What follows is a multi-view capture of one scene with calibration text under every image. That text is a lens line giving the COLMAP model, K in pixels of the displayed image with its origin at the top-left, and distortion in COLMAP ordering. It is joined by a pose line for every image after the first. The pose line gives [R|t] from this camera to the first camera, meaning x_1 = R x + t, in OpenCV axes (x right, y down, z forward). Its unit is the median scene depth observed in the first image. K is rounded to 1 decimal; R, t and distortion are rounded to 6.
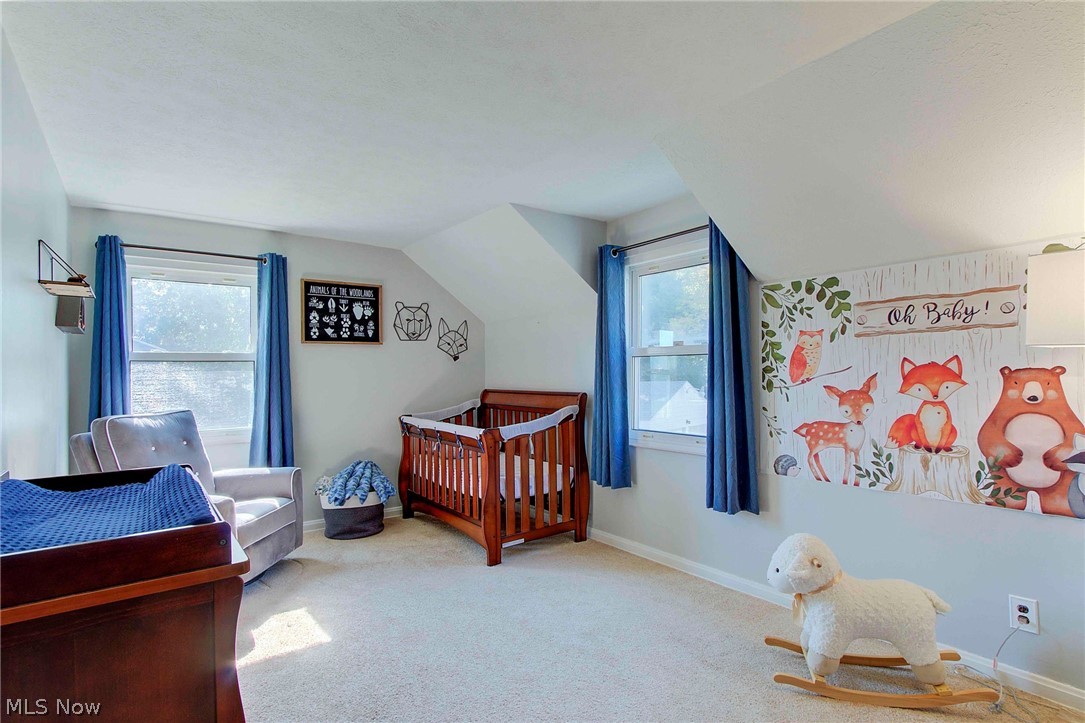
lens RADIAL K [[549.8, 0, 542.5], [0, 549.8, 361.5], [0, 0, 1]] dist [-0.000599, 0.000402]
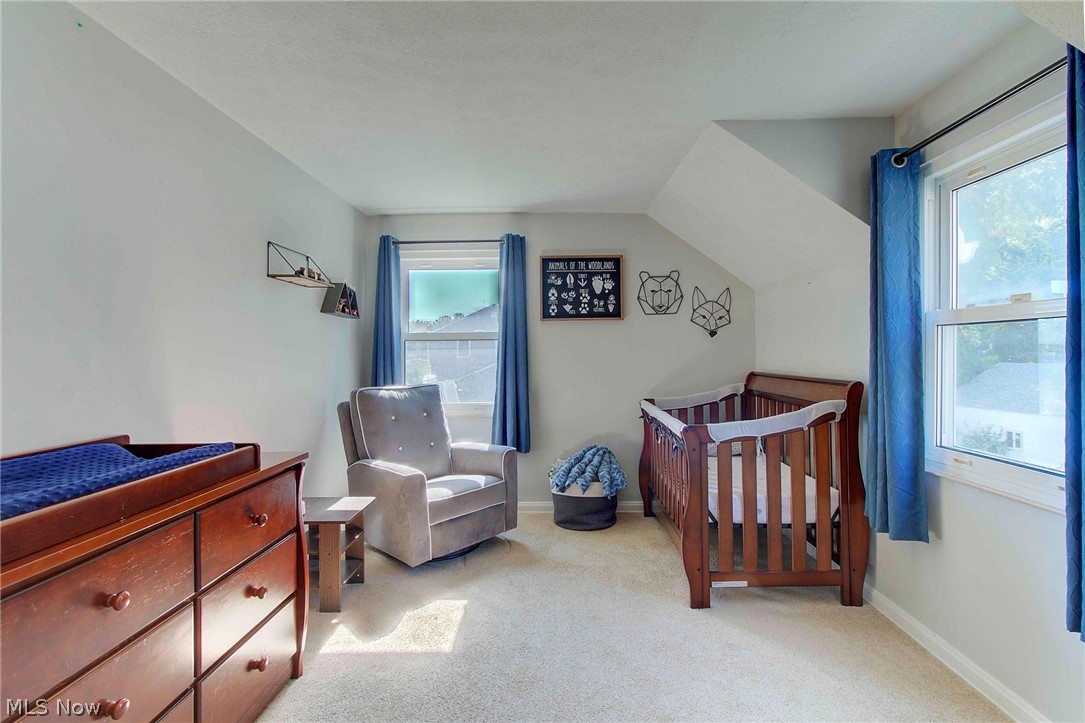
lens RADIAL K [[536.0, 0, 545.7], [0, 536.0, 338.1], [0, 0, 1]] dist [-0.001836, -0.000044]
pose [[0.793341, -0.013306, -0.608632, 0.160030], [0.011351, 0.999911, -0.007064, 0.004487], [0.608672, -0.001304, 0.793421, 0.239781]]
